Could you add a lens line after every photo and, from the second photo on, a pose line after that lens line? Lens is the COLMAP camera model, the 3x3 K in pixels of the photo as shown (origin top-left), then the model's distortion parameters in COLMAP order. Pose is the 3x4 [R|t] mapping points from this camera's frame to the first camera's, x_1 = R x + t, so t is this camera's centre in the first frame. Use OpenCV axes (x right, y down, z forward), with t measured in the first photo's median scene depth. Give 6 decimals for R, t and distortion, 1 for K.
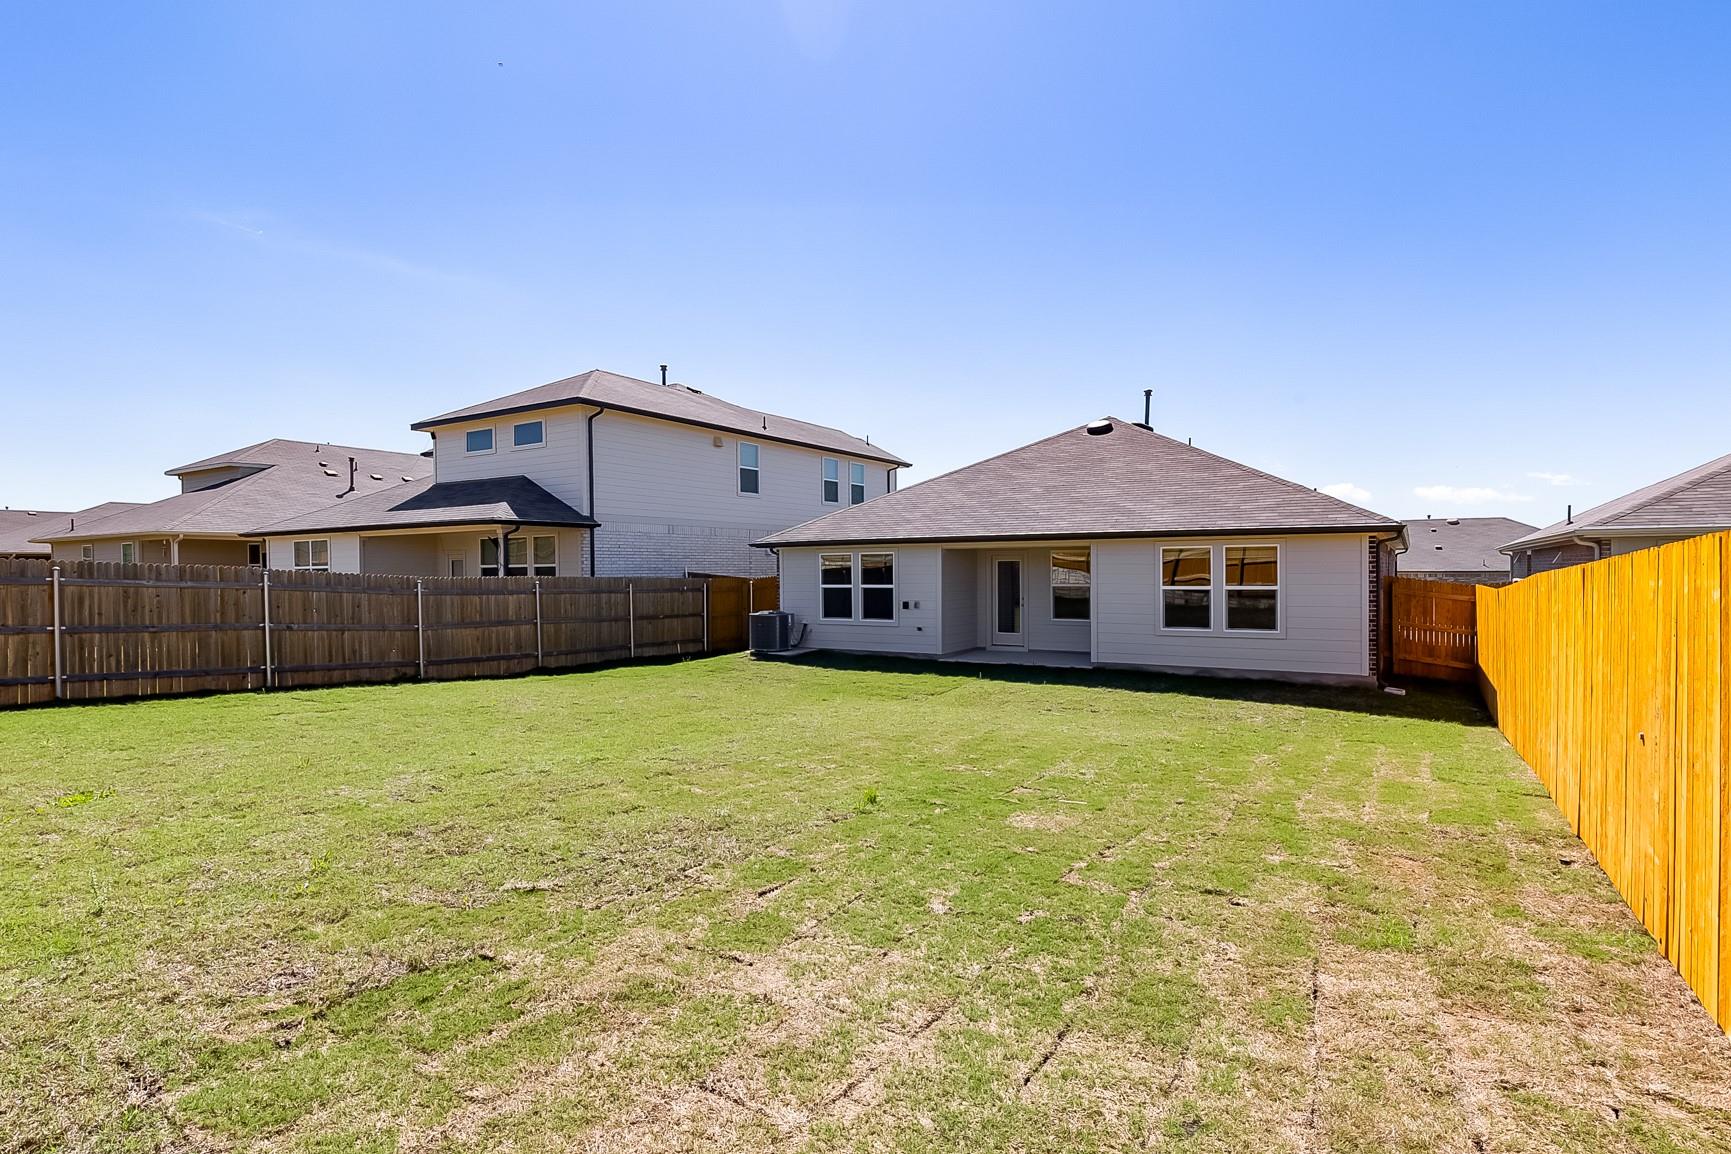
lens RADIAL K [[877.7, 0, 861.6], [0, 877.7, 585.6], [0, 0, 1]] dist [0.003605, -0.001234]
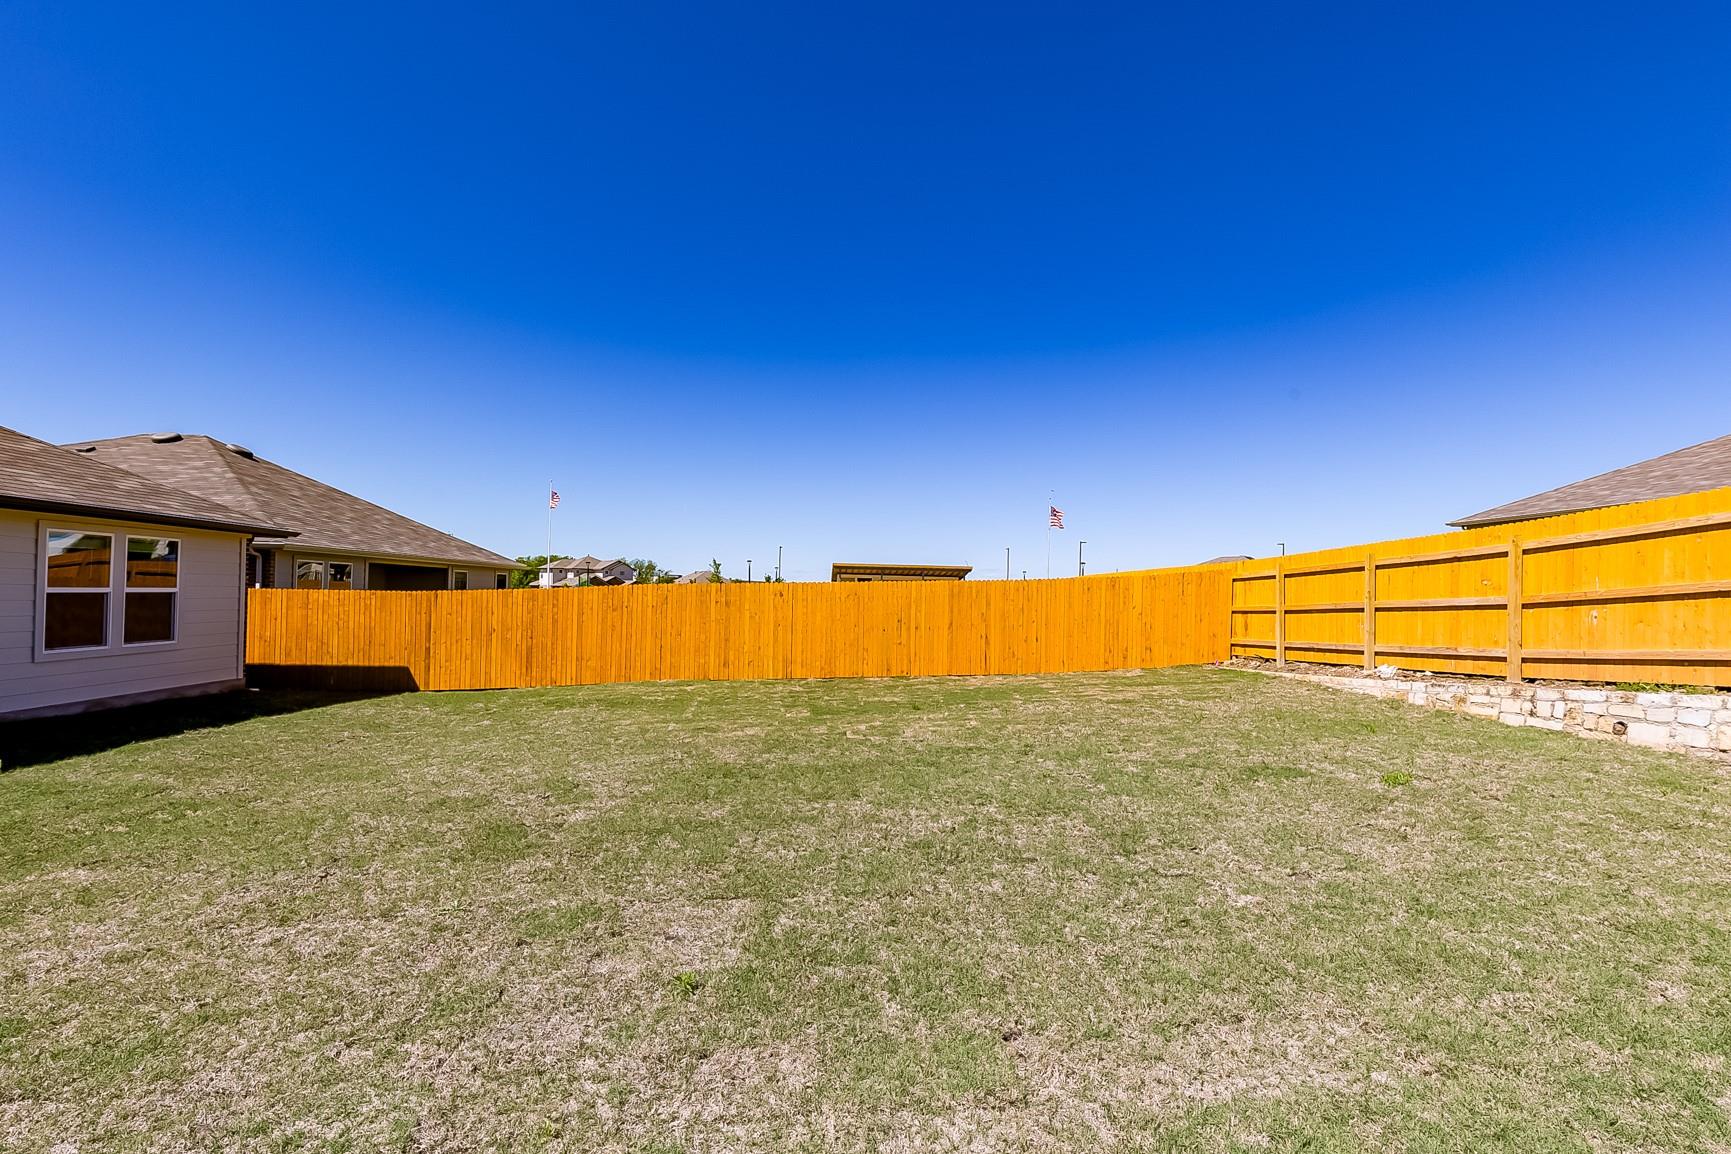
lens RADIAL K [[790.5, 0, 869.4], [0, 790.5, 579.9], [0, 0, 1]] dist [0.010907, -0.001223]
pose [[-0.582547, 0.010657, 0.812727, -0.431944], [-0.001042, 0.999903, -0.013858, 0.002455], [-0.812797, -0.008920, -0.582479, 0.723040]]
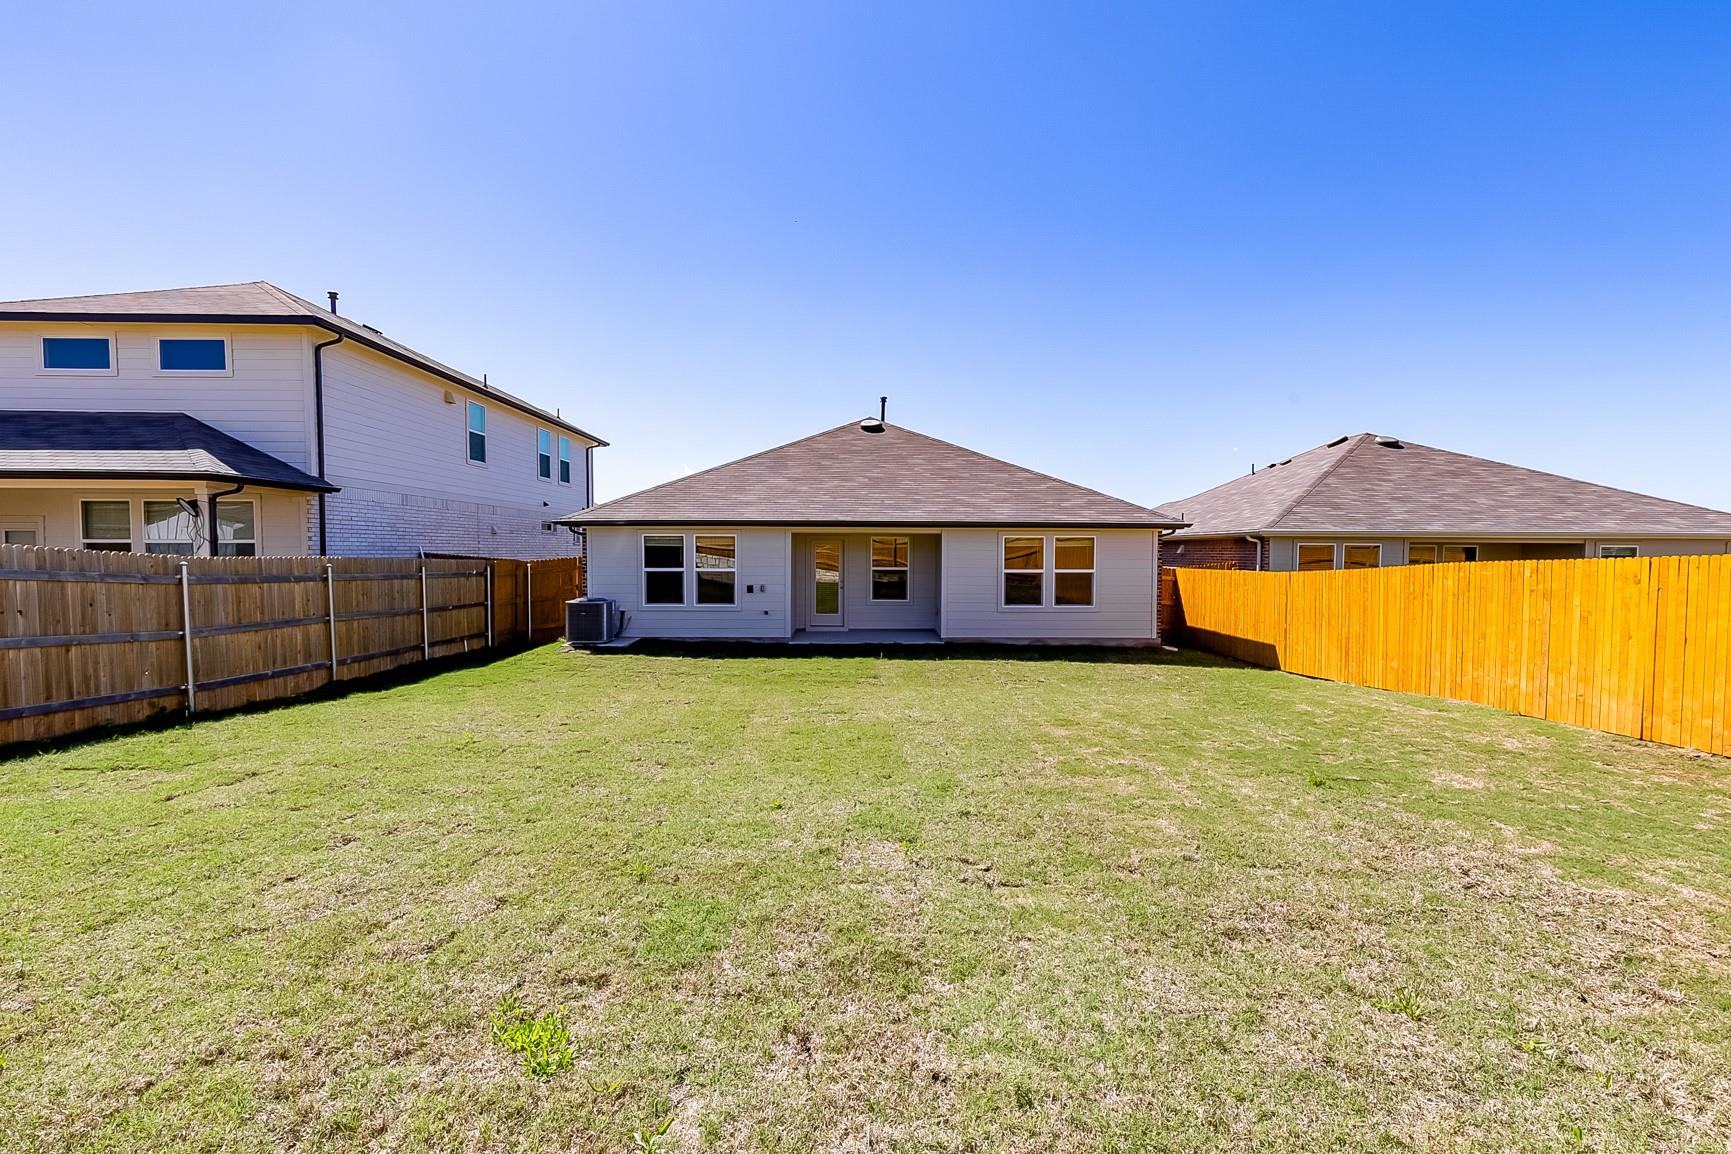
lens RADIAL K [[790.5, 0, 866.6], [0, 790.5, 580.9], [0, 0, 1]] dist [0.010907, -0.001223]
pose [[0.838347, -0.008571, 0.545070, -0.324208], [-0.000432, 0.999866, 0.016386, -0.001322], [-0.545137, -0.013972, 0.838230, 0.189976]]
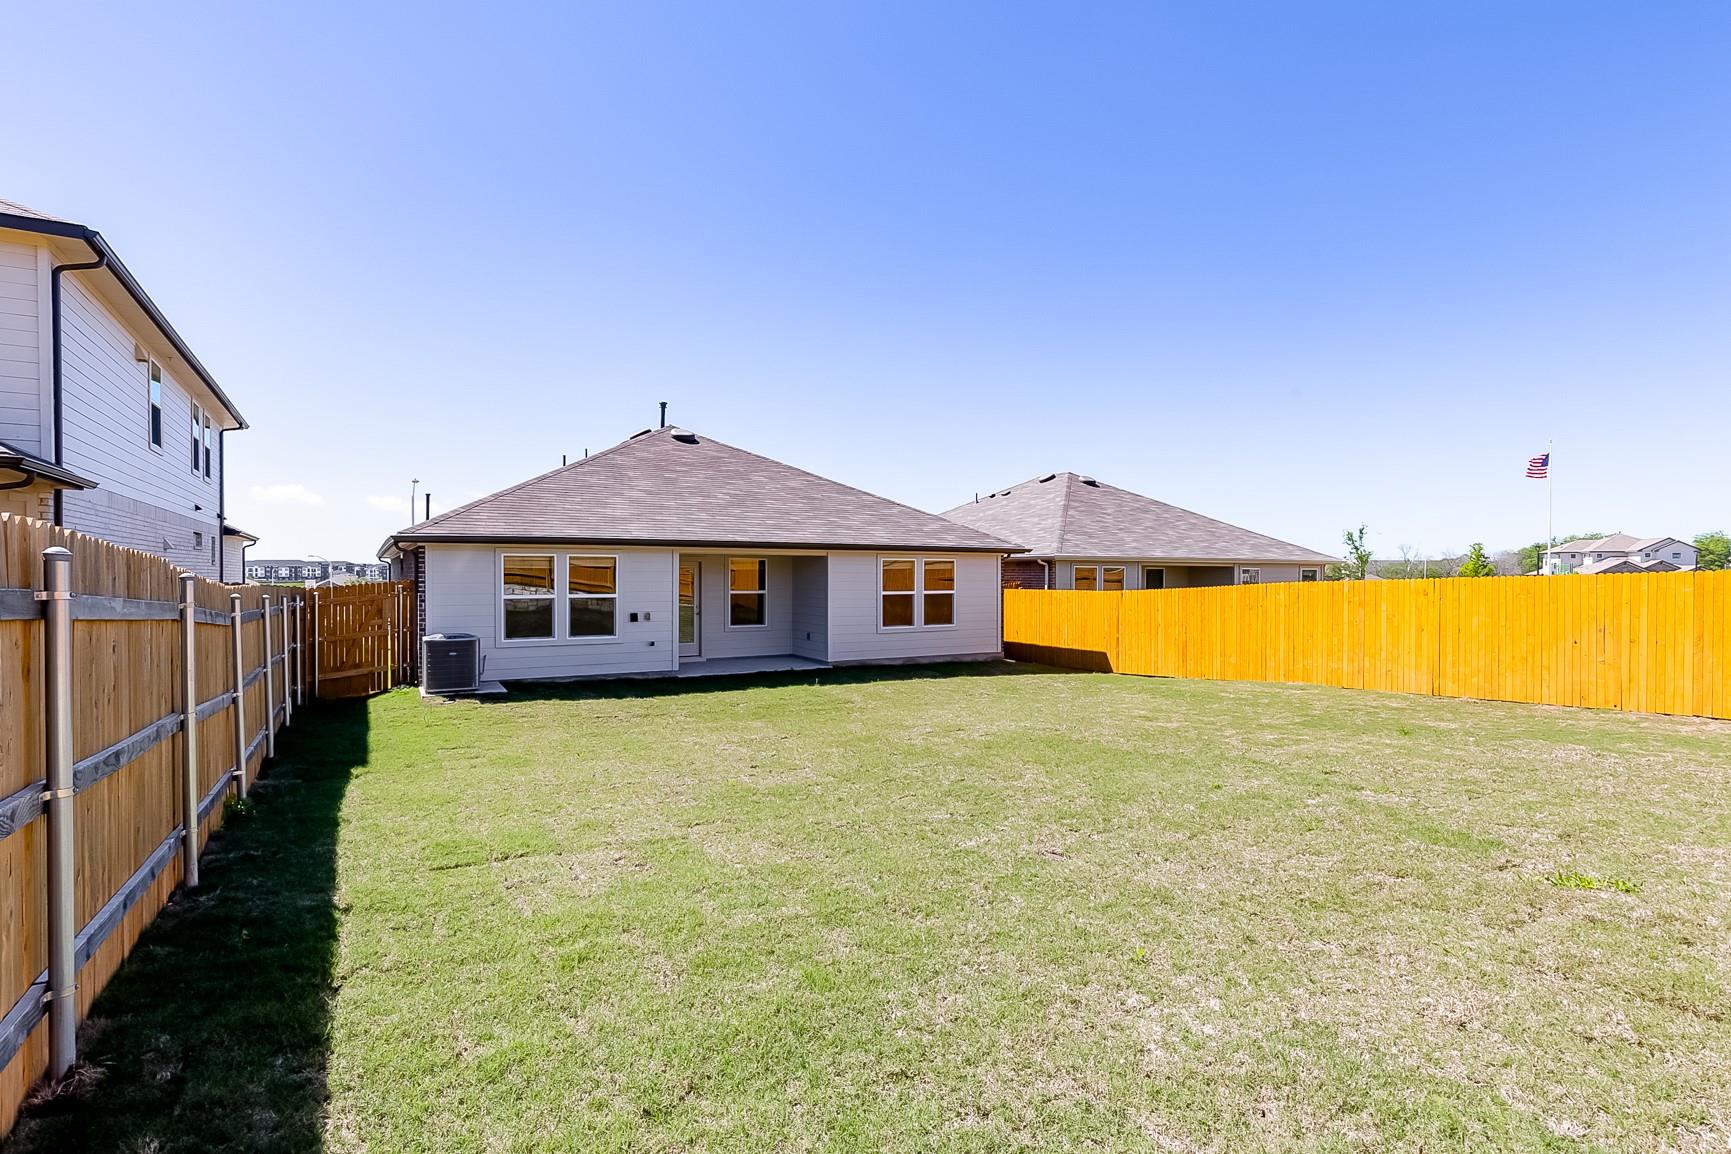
lens RADIAL K [[877.7, 0, 866.6], [0, 877.7, 582.5], [0, 0, 1]] dist [0.003605, -0.001234]
pose [[0.460579, 0.000149, 0.887619, -0.610396], [0.010896, 0.999924, -0.005822, -0.004154], [-0.887552, 0.012353, 0.460542, 0.405178]]
